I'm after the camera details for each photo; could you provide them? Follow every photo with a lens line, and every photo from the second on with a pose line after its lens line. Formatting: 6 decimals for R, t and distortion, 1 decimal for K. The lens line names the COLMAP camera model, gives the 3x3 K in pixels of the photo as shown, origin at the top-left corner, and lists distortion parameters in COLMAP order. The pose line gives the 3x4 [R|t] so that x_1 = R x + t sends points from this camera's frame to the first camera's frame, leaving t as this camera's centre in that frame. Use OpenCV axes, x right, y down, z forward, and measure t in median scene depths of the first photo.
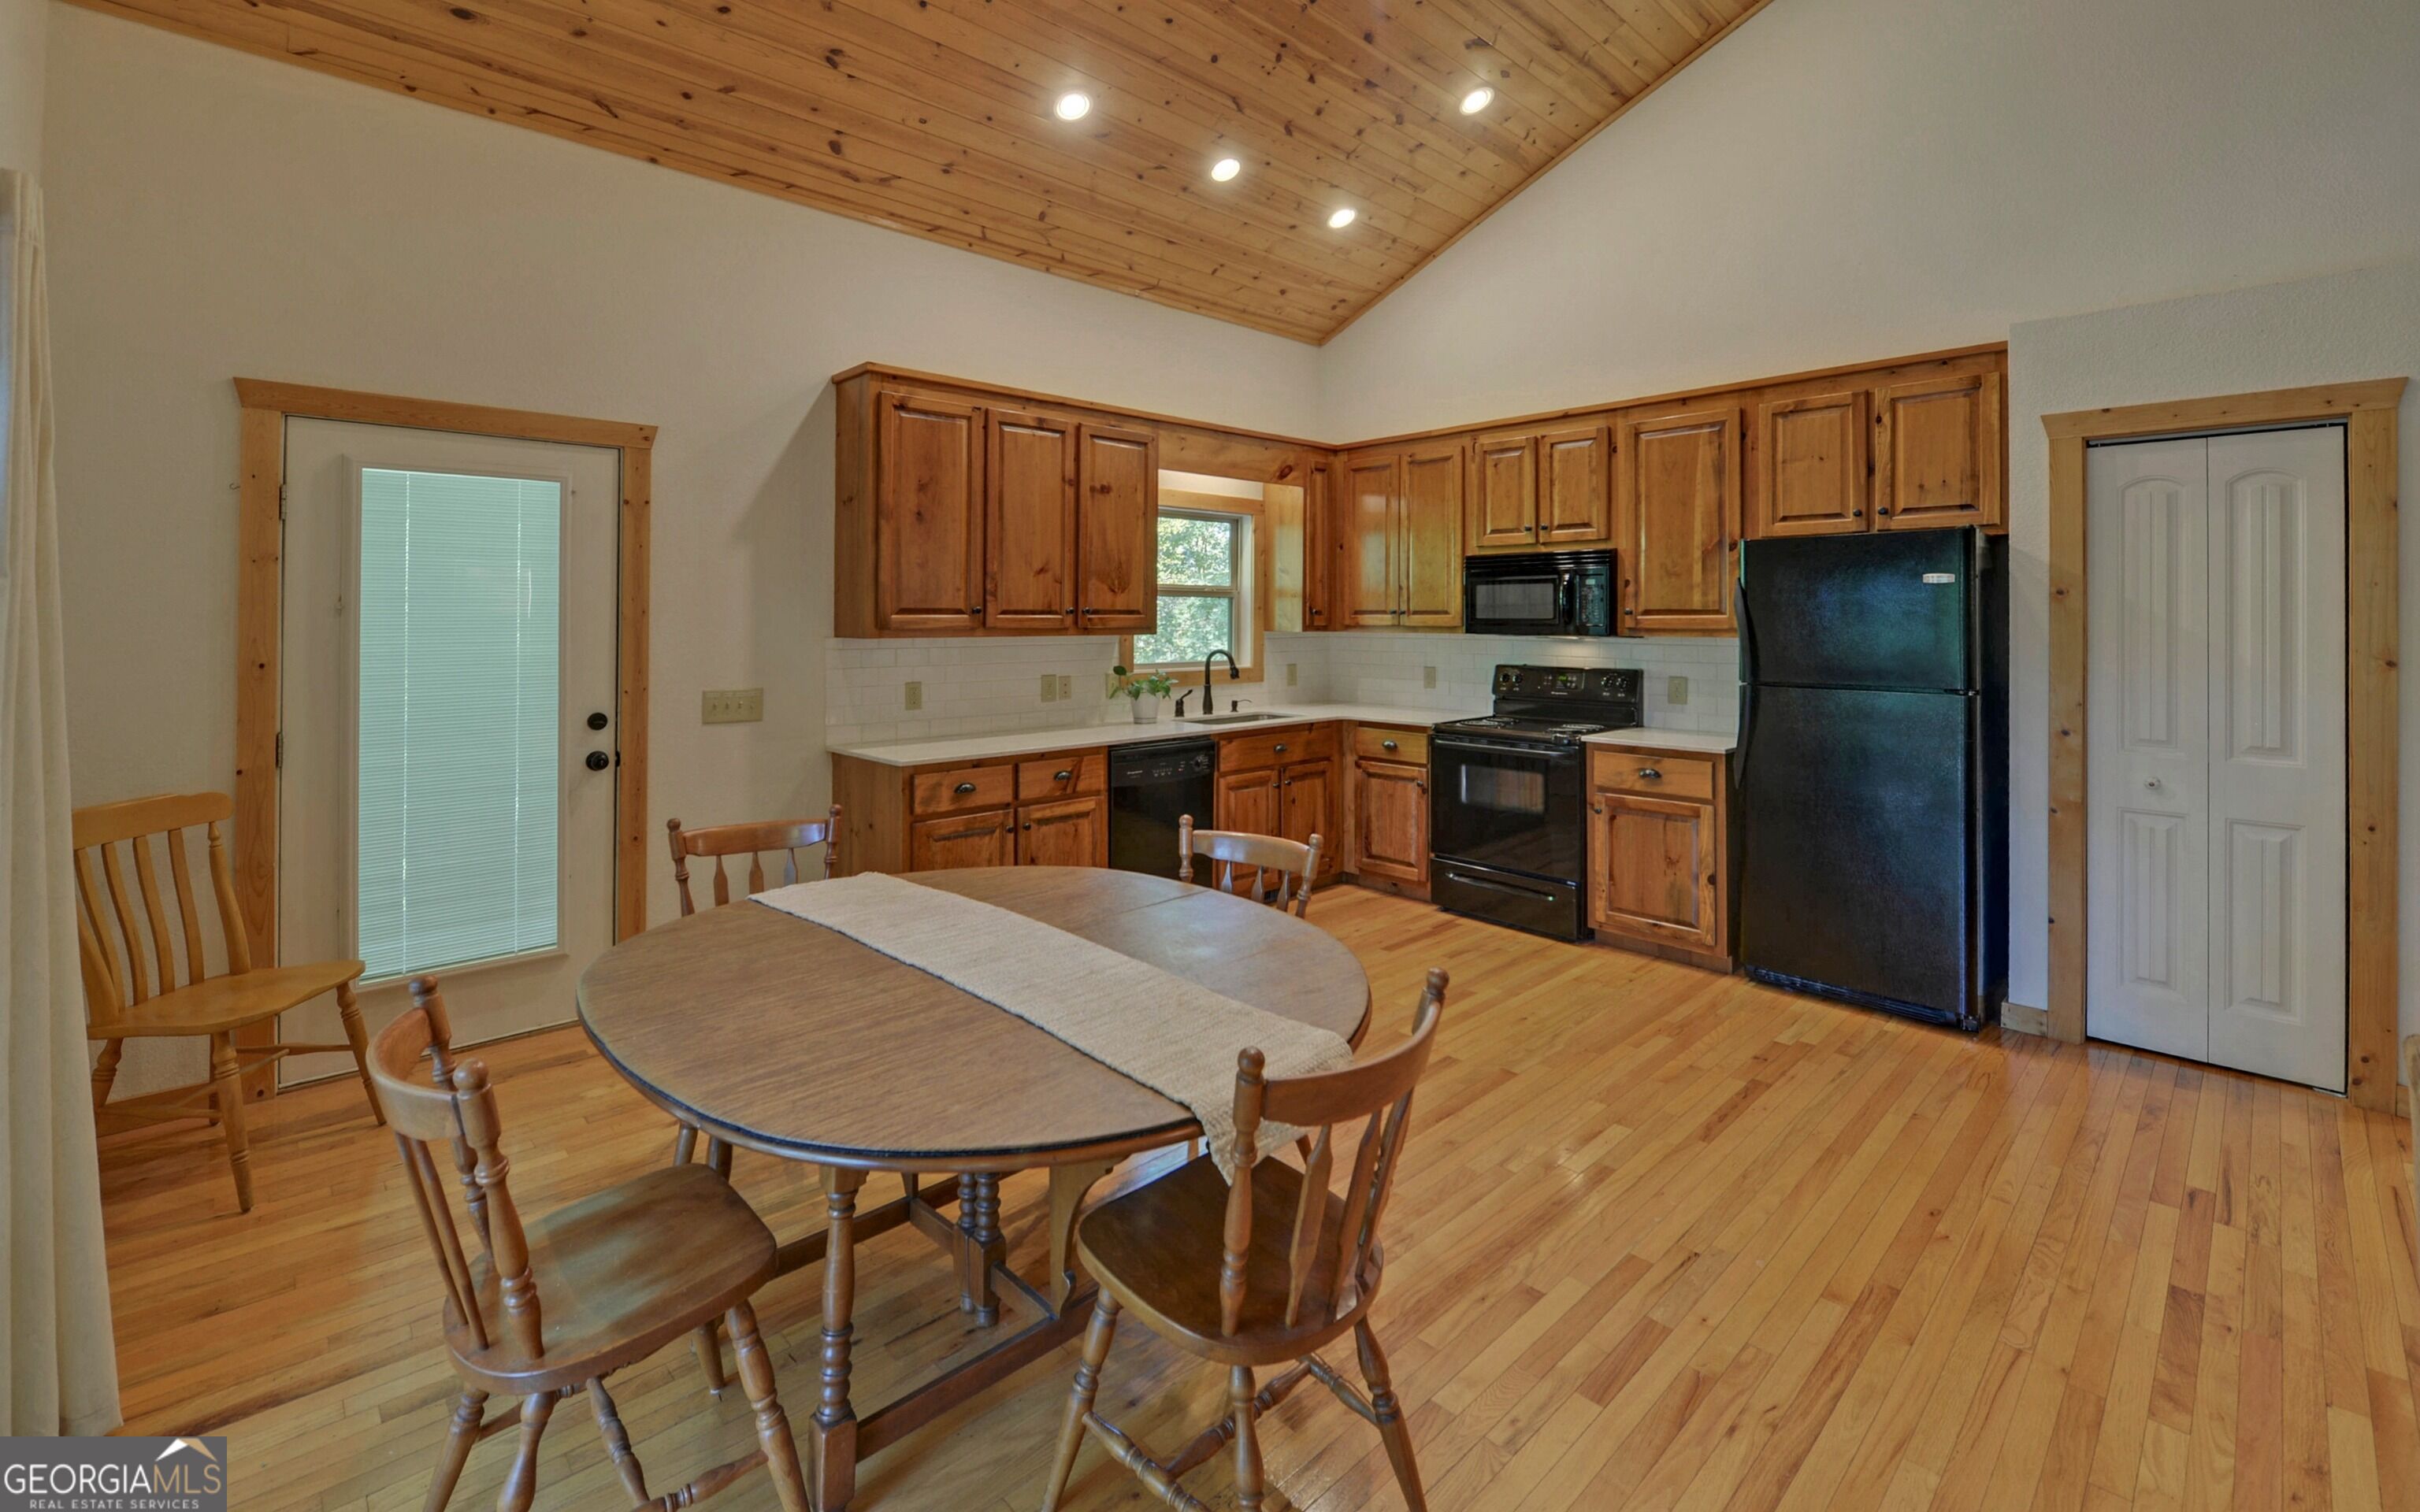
lens RADIAL K [[1038.6, 0, 1137.1], [0, 1038.6, 615.6], [0, 0, 1]] dist [-0.028970, -0.000480]
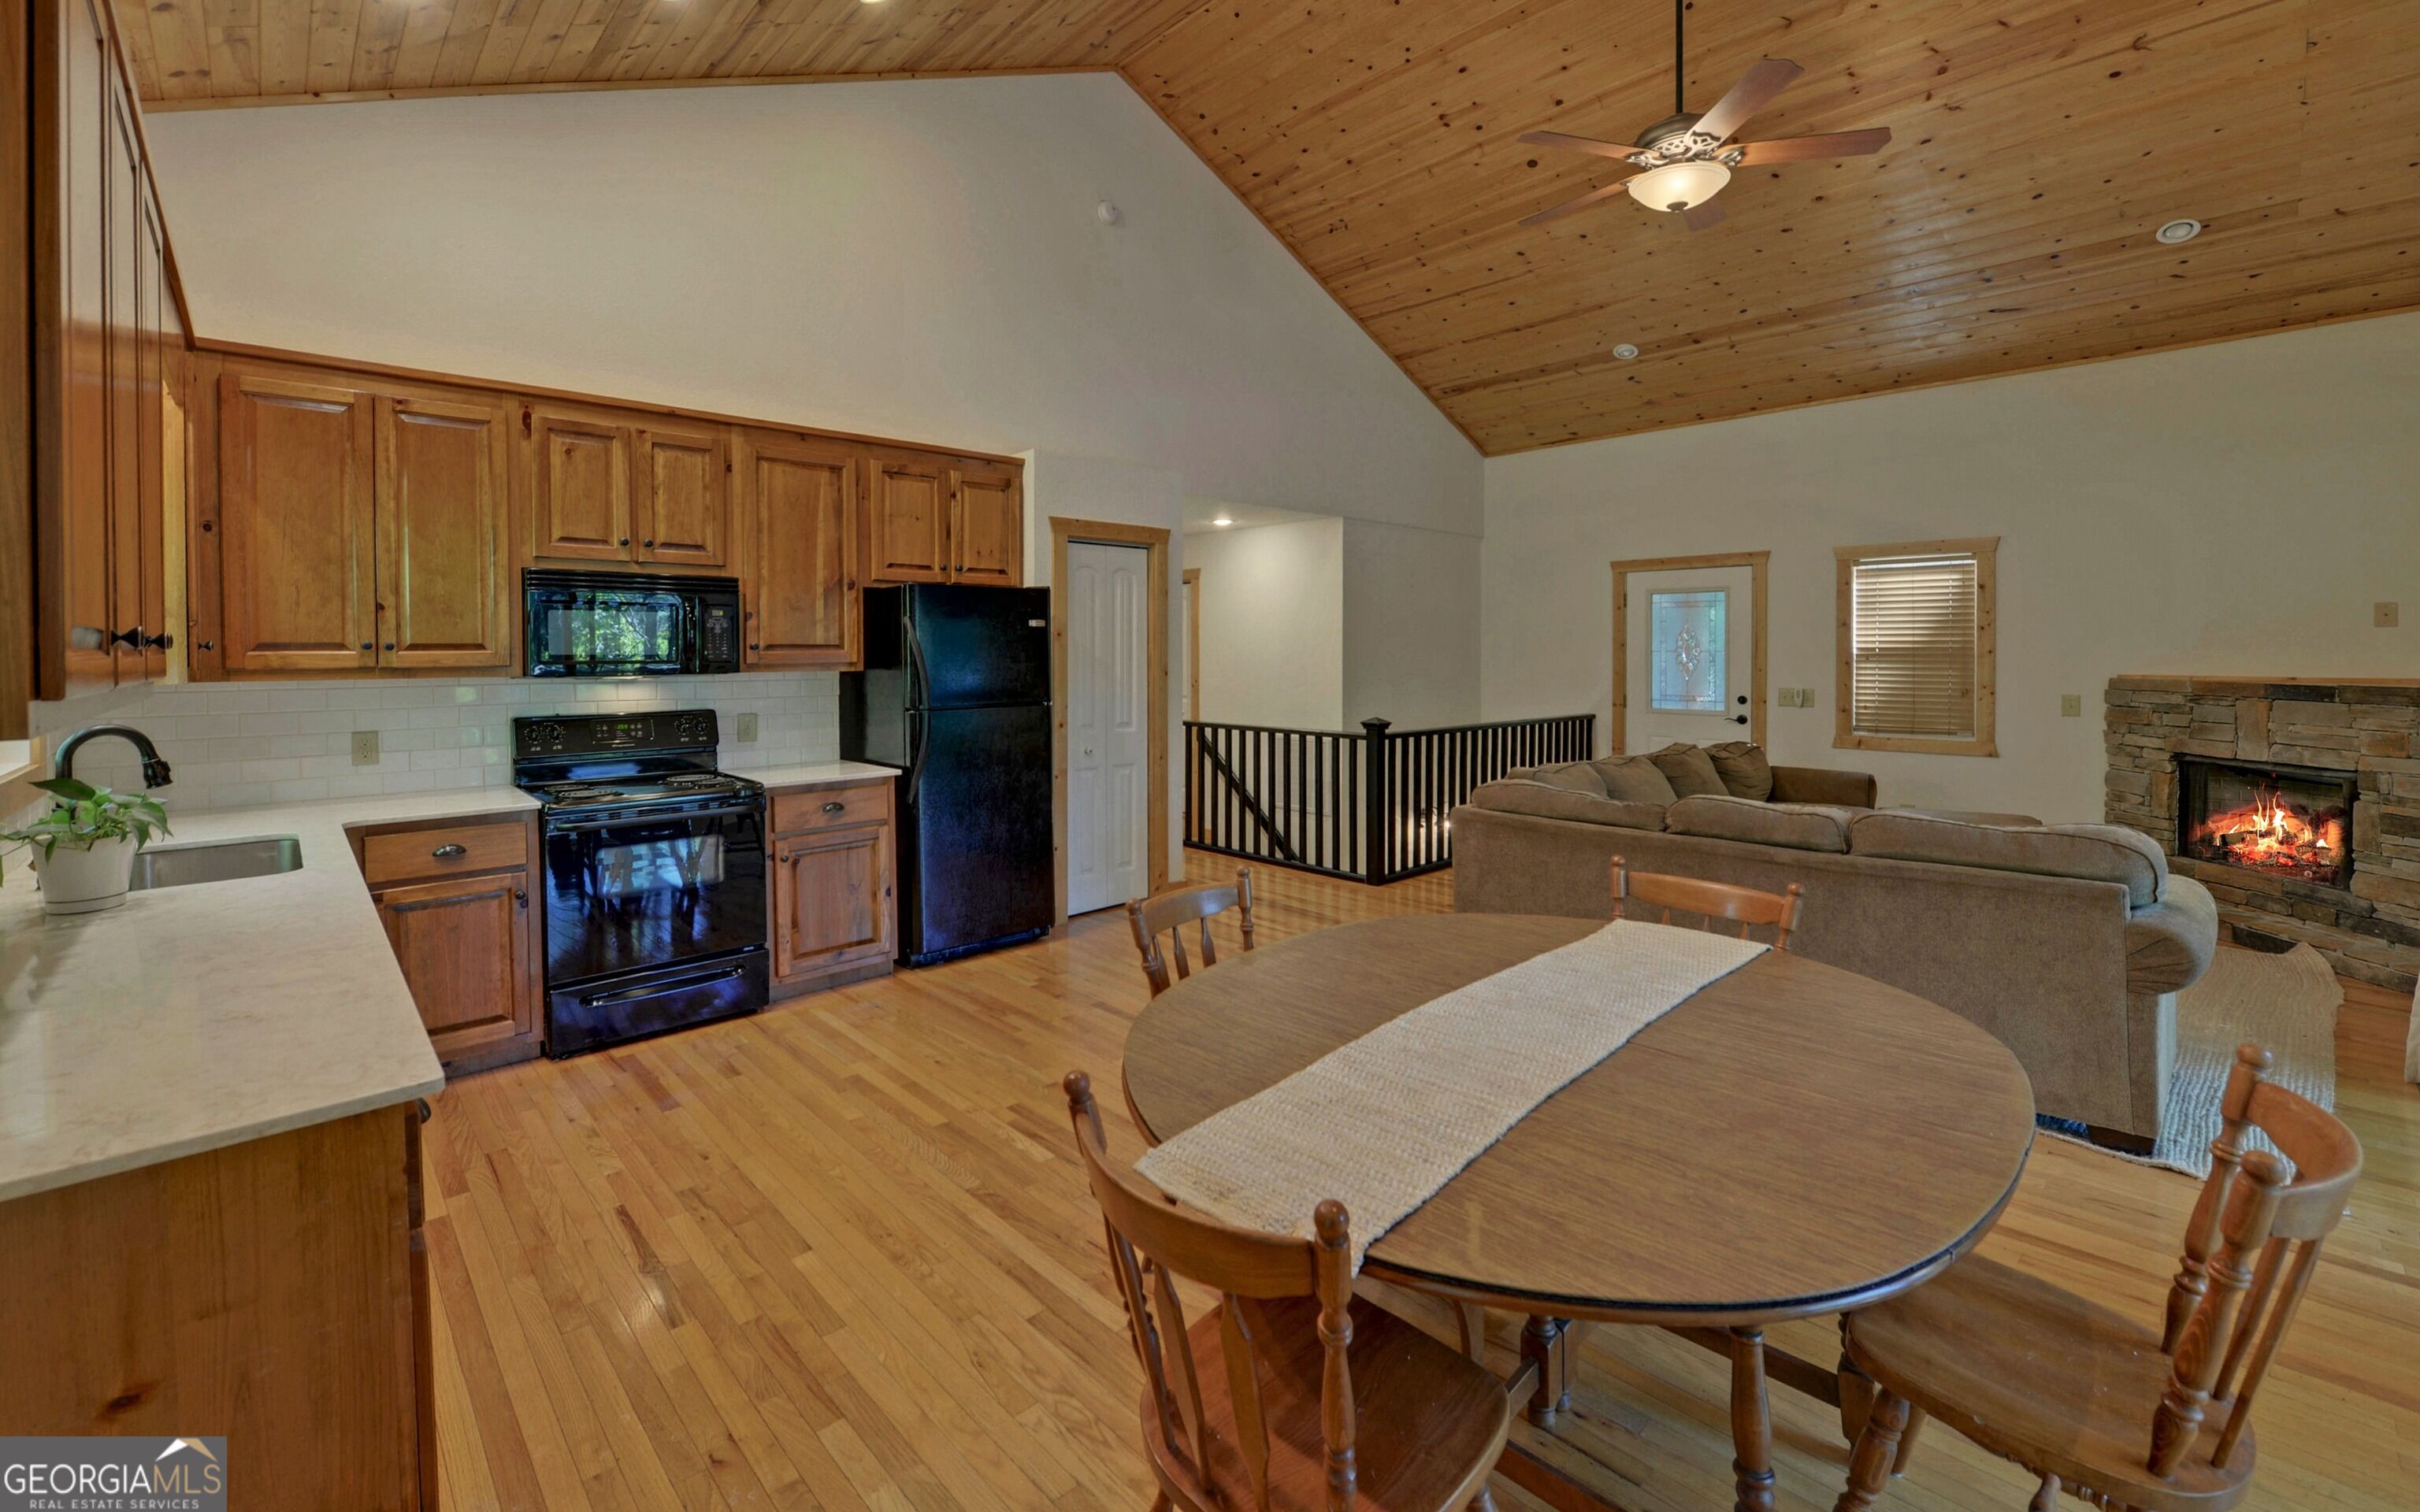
lens RADIAL K [[1004.4, 0, 1276.0], [0, 1004.4, 661.9], [0, 0, 1]] dist [-0.001224, -0.001072]
pose [[-0.073172, -0.012751, 0.997238, -0.552273], [0.002715, 0.999912, 0.012984, 0.000130], [-0.997316, 0.003657, -0.073131, 0.695206]]
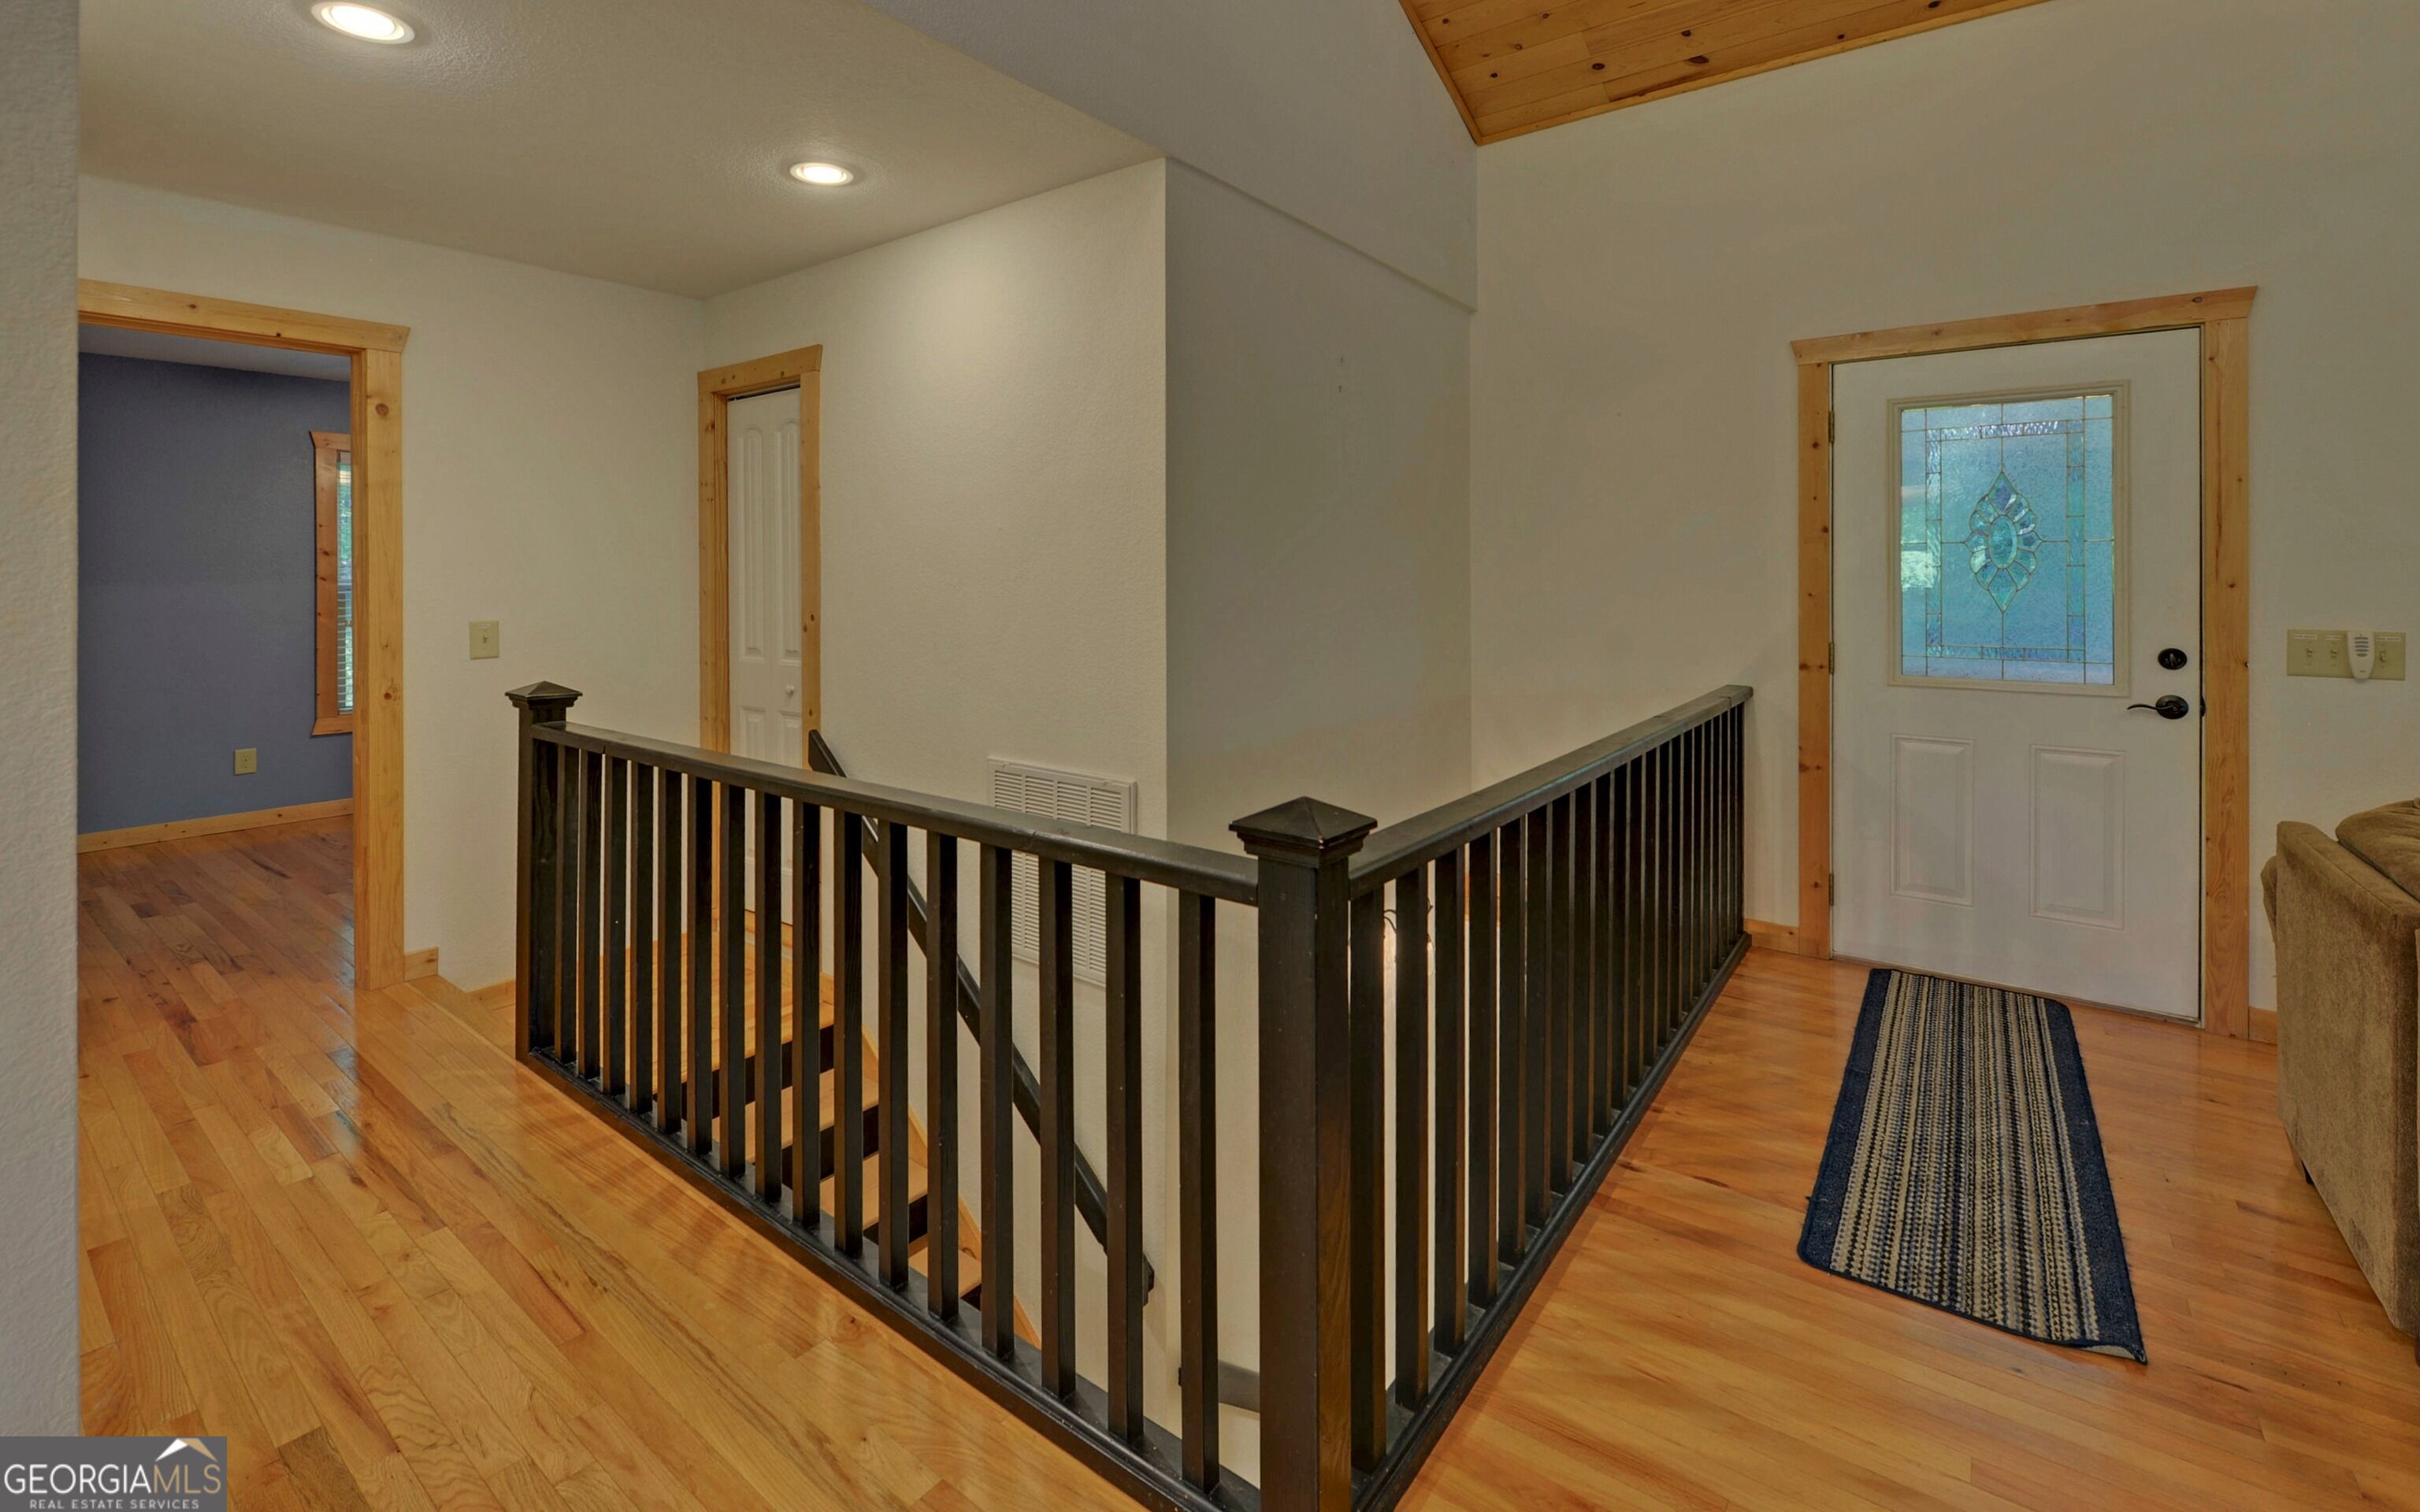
lens RADIAL K [[1011.1, 0, 1260.5], [0, 1011.1, 580.7], [0, 0, 1]] dist [-0.004515, -0.000719]
pose [[-0.217096, -0.006170, 0.976131, 0.709348], [0.003114, 0.999971, 0.007013, 0.032536], [-0.976145, 0.004562, -0.217071, 0.518879]]
